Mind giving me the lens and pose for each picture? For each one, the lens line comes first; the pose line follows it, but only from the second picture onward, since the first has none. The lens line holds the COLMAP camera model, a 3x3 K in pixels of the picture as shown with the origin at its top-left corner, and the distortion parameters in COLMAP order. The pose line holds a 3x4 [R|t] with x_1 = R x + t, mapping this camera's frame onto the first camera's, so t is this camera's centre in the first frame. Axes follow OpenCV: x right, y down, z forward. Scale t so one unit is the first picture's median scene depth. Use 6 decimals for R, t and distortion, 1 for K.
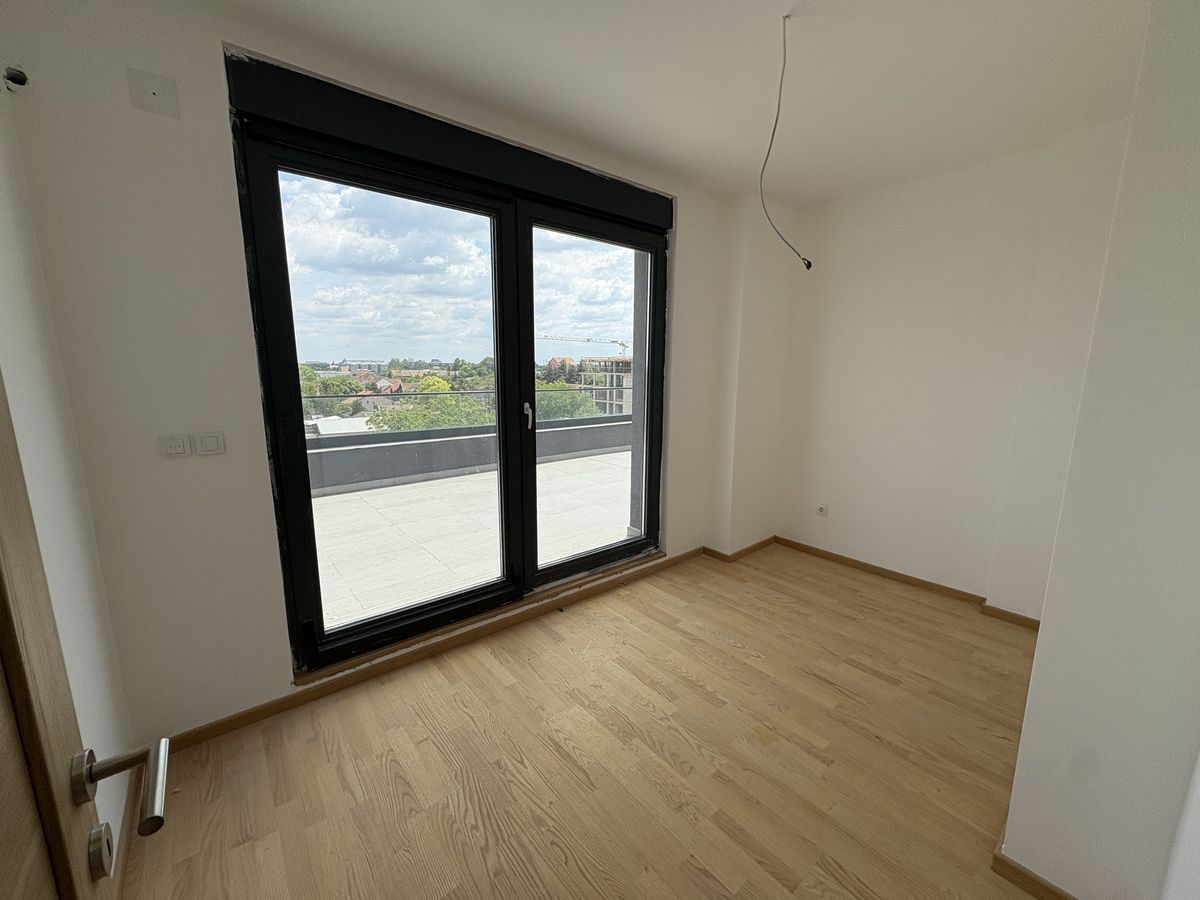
lens RADIAL K [[479.0, 0, 601.3], [0, 479.0, 454.5], [0, 0, 1]] dist [-0.000102, 0.000595]
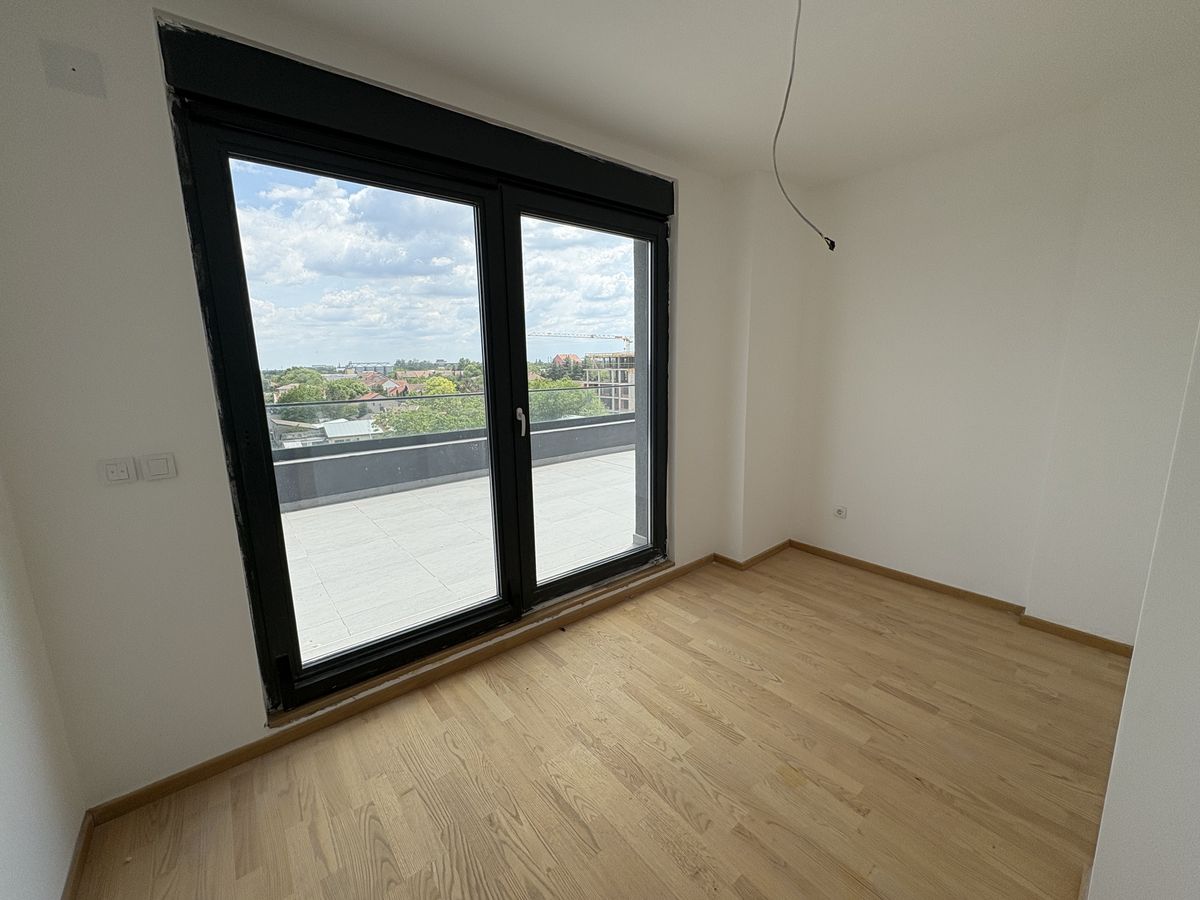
lens RADIAL K [[479.0, 0, 601.3], [0, 479.0, 455.2], [0, 0, 1]] dist [-0.000102, 0.000595]
pose [[0.999619, -0.023598, -0.014310, 0.016316], [0.023737, 0.999672, 0.009628, -0.028456], [0.014078, -0.009964, 0.999851, 0.102424]]
